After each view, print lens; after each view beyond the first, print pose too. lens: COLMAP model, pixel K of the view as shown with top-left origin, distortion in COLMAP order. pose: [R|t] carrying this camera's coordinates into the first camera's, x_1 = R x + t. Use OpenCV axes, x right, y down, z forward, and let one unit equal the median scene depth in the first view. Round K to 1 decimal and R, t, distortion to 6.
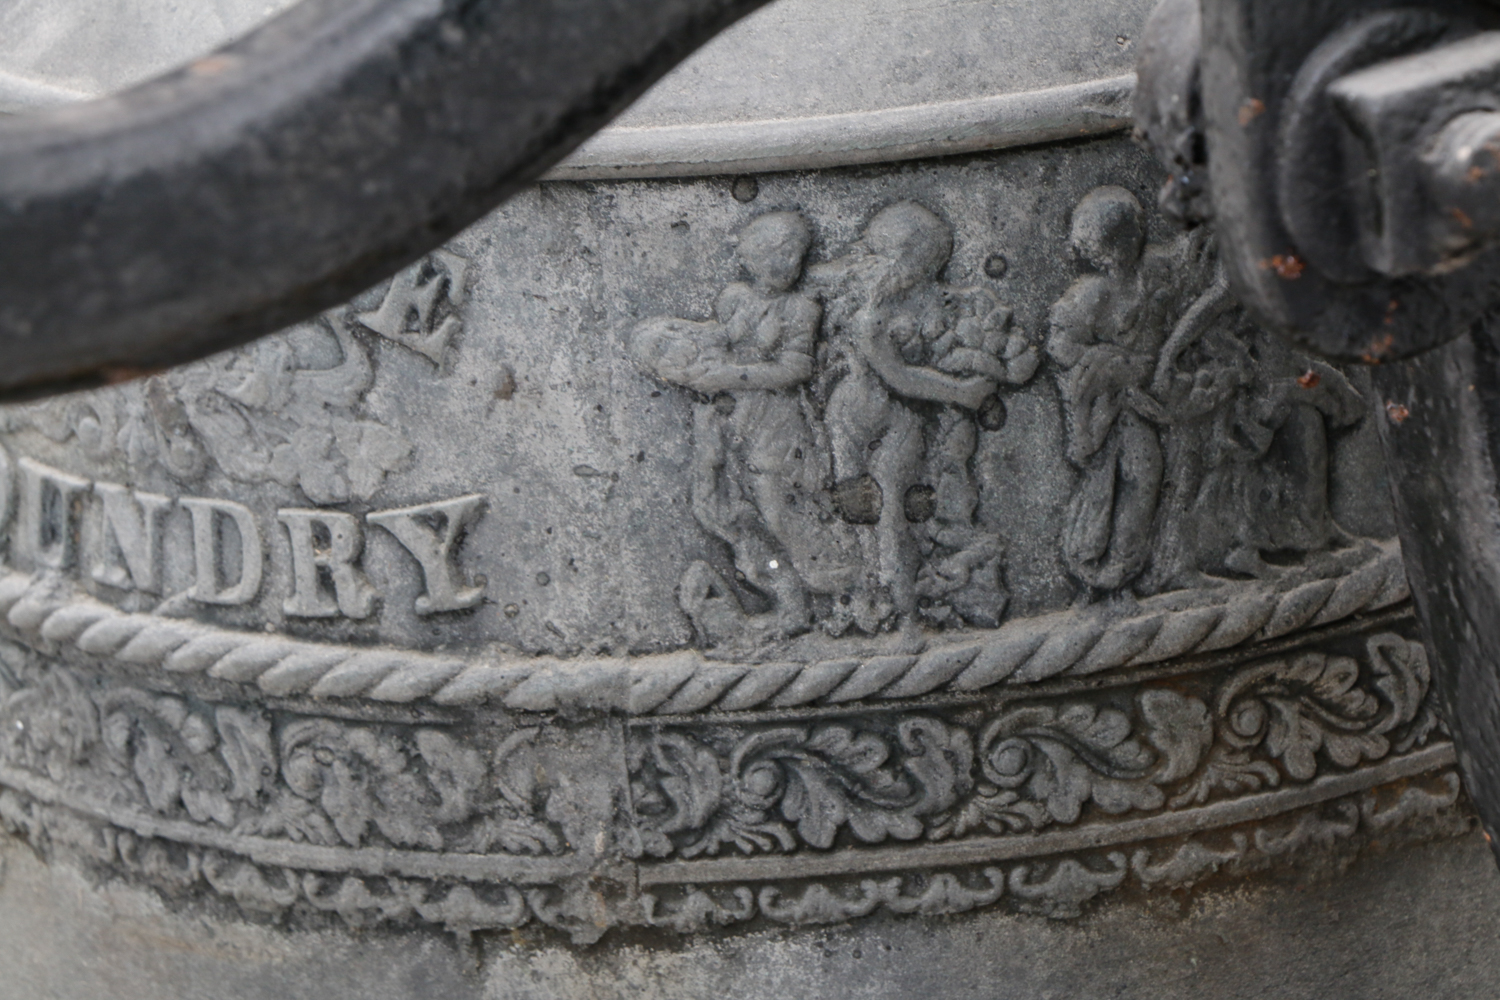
lens RADIAL K [[7534.7, 0, 750.7], [0, 7534.7, 498.4], [0, 0, 1]] dist [0.843296, 0.000000]
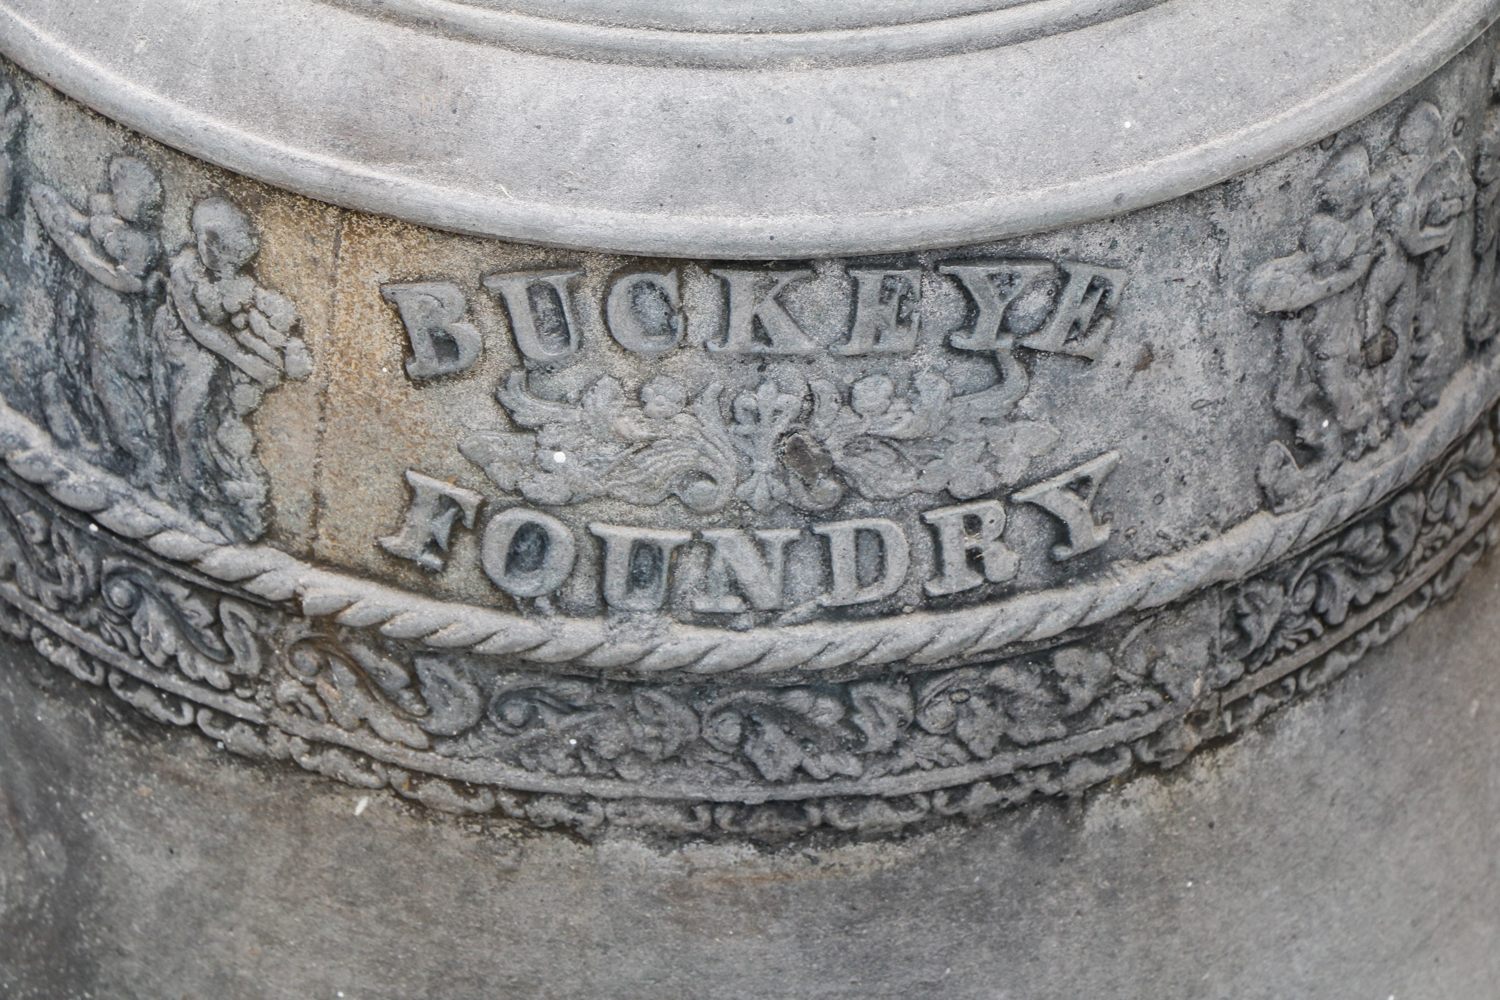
lens RADIAL K [[7034.2, 0, 749.4], [0, 7034.2, 502.1], [0, 0, 1]] dist [0.962507, 0.000000]
pose [[0.665405, -0.362958, 0.652302, -0.758351], [0.131985, 0.917271, 0.375758, -0.394657], [-0.734722, -0.163937, 0.658262, 0.339413]]
